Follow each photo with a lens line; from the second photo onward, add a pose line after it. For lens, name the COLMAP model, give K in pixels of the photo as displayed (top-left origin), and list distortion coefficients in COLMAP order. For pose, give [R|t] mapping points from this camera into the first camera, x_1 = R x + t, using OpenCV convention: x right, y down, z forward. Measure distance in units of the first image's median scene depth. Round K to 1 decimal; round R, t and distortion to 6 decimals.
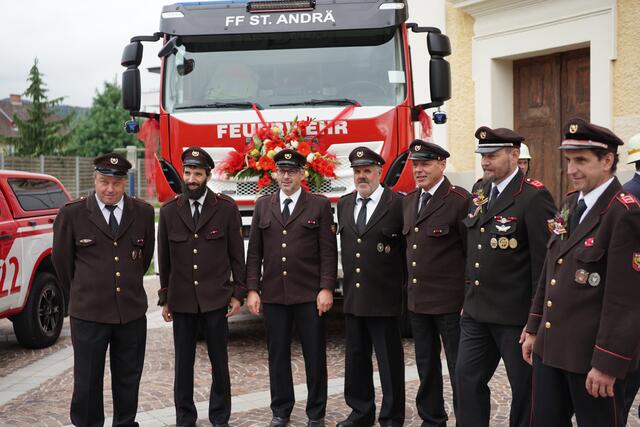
lens RADIAL K [[1075.3, 0, 317.8], [0, 1075.3, 214.2], [0, 0, 1]] dist [0.042454, 0.000000]
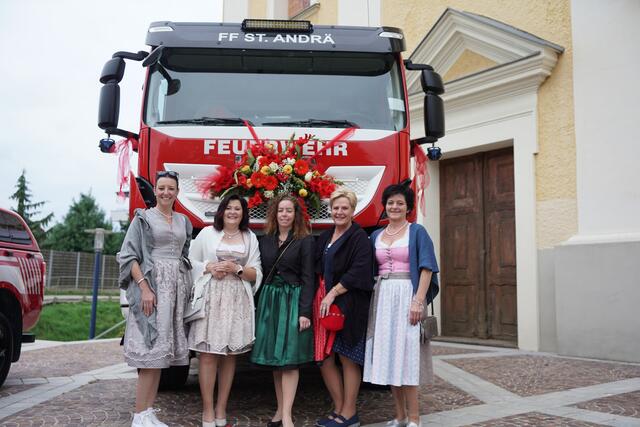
lens RADIAL K [[743.9, 0, 341.4], [0, 743.9, 194.6], [0, 0, 1]] dist [0.006829, 0.000000]
pose [[0.989005, 0.048857, 0.139580, -0.061806], [-0.023703, 0.984018, -0.176486, 0.067677], [-0.145971, 0.171237, 0.974356, 0.363730]]
